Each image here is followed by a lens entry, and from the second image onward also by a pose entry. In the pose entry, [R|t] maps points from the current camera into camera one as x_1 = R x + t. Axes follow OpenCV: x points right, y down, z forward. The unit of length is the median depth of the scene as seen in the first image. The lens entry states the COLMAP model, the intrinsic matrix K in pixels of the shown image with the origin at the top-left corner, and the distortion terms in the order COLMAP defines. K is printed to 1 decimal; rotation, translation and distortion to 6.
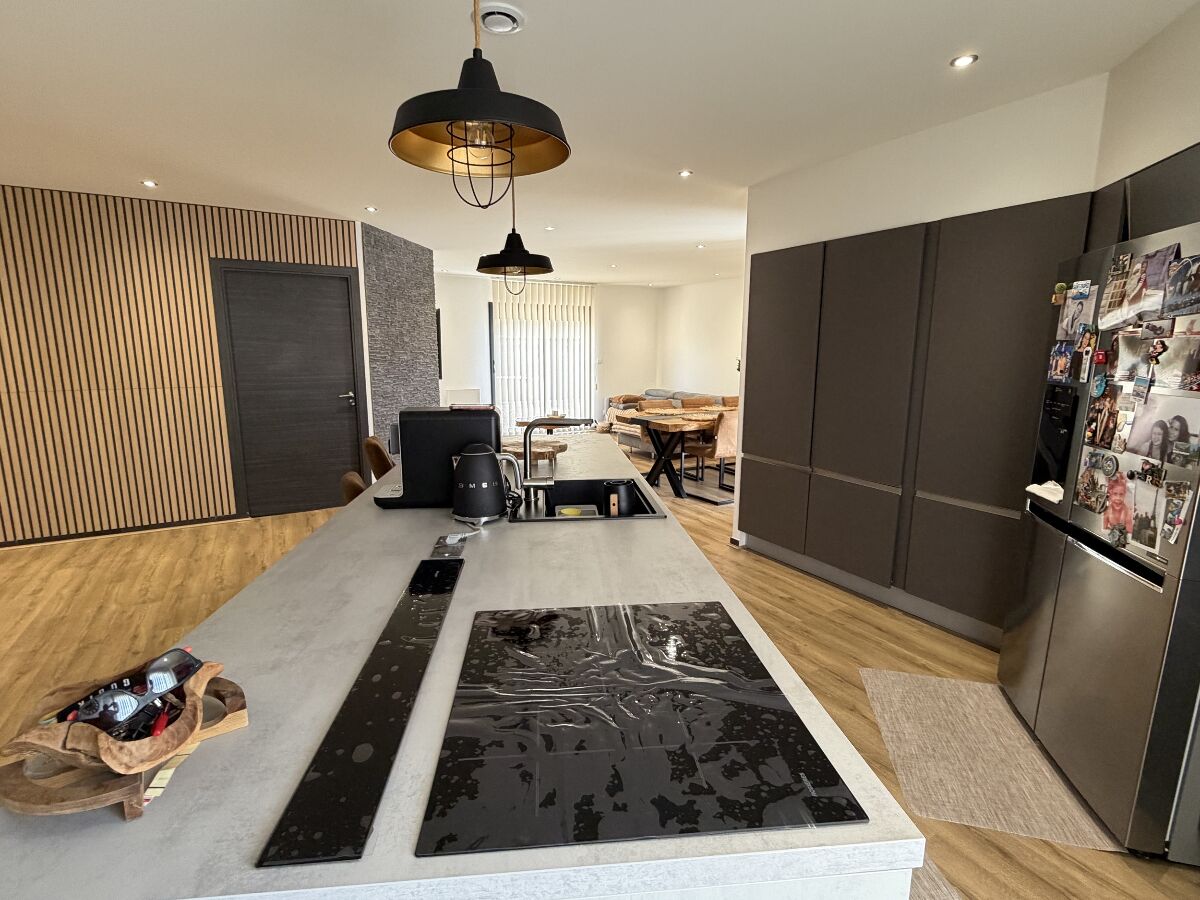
lens RADIAL K [[590.1, 0, 599.9], [0, 590.1, 457.9], [0, 0, 1]] dist [0.001304, 0.000011]
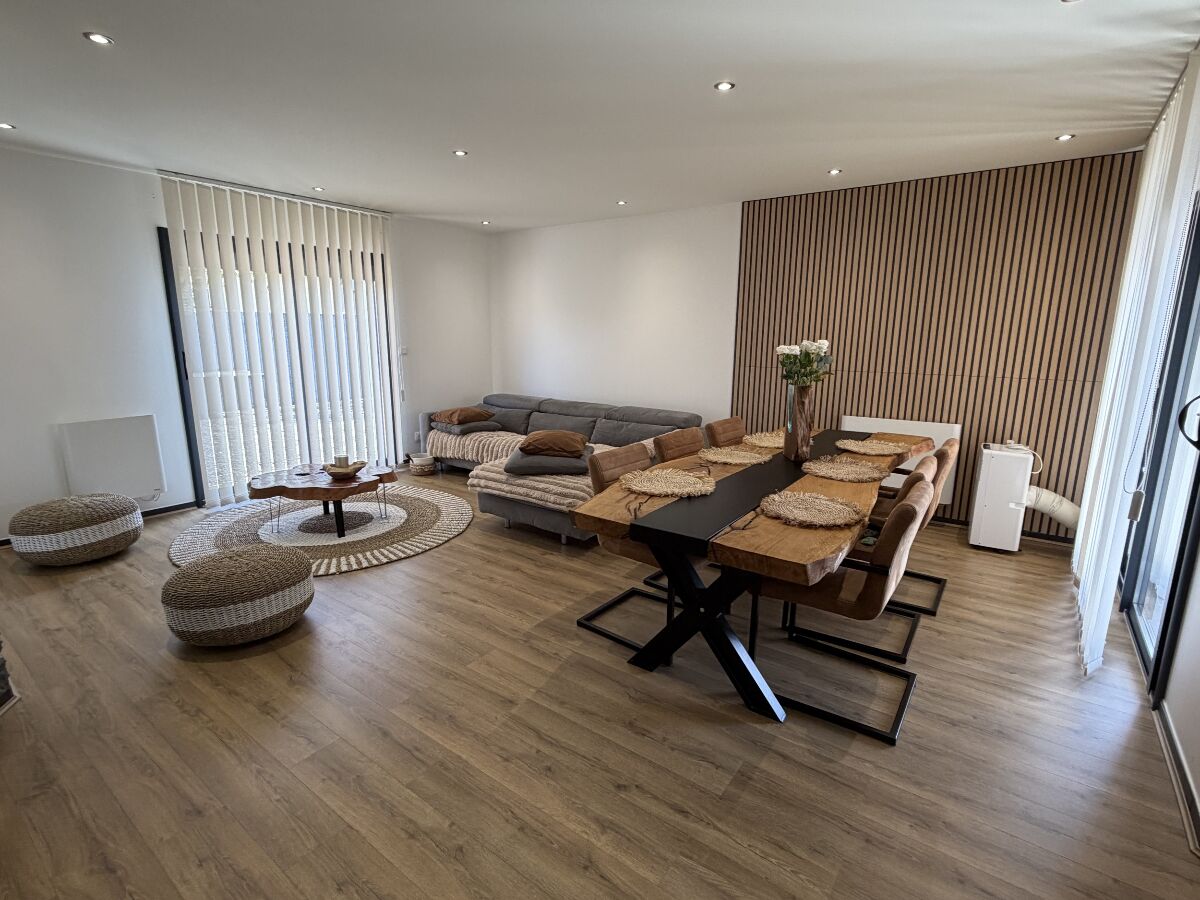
lens RADIAL K [[590.1, 0, 599.1], [0, 590.1, 450.7], [0, 0, 1]] dist [0.001304, 0.000011]
pose [[0.911344, -0.084424, 0.402895, -0.068576], [0.073128, 0.996379, 0.043369, -0.078946], [-0.405097, -0.010061, 0.914218, 0.400596]]
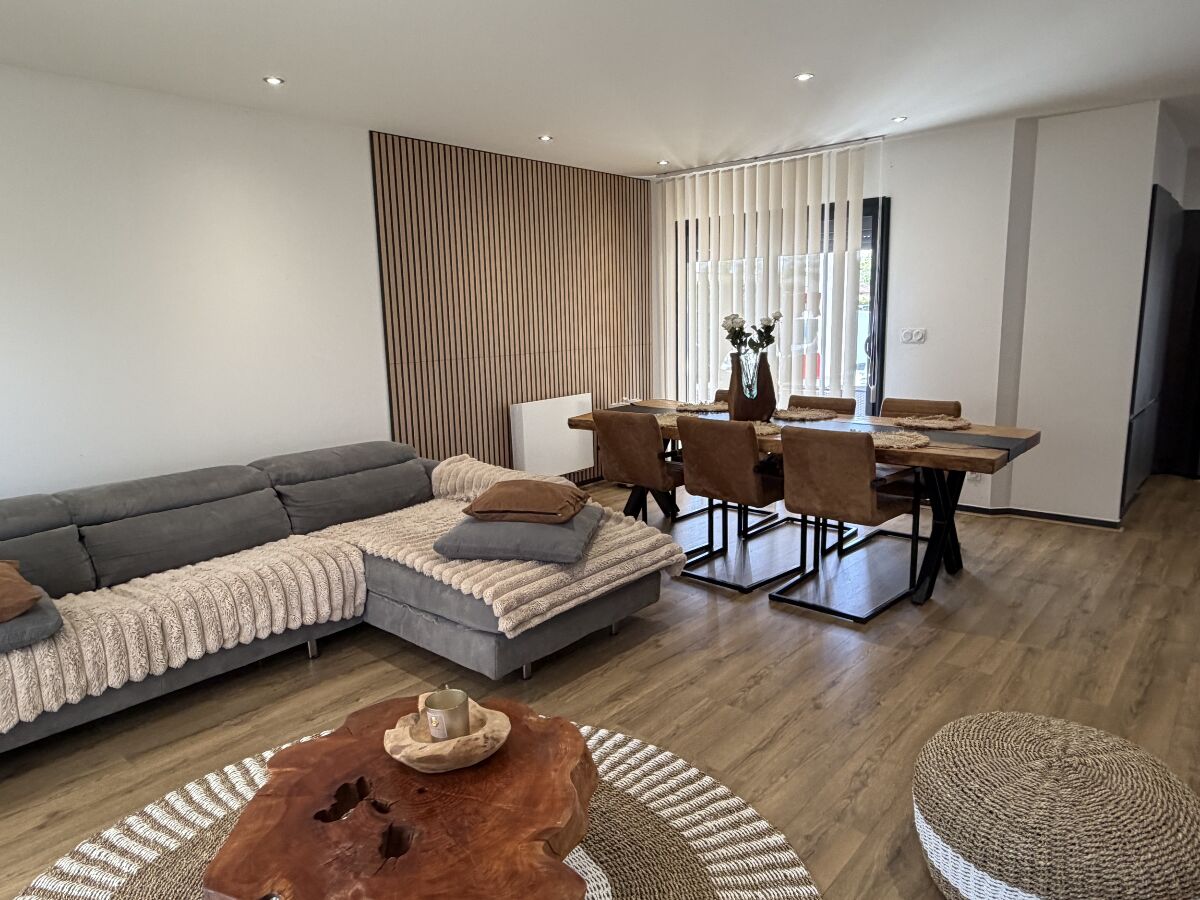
lens RADIAL K [[764.0, 0, 600.5], [0, 764.0, 456.0], [0, 0, 1]] dist [-0.005002, 0.000030]
pose [[-0.338465, -0.171900, 0.925144, -0.289481], [0.190224, 0.950373, 0.246181, -0.188414], [-0.921551, 0.259308, -0.288968, 1.019964]]
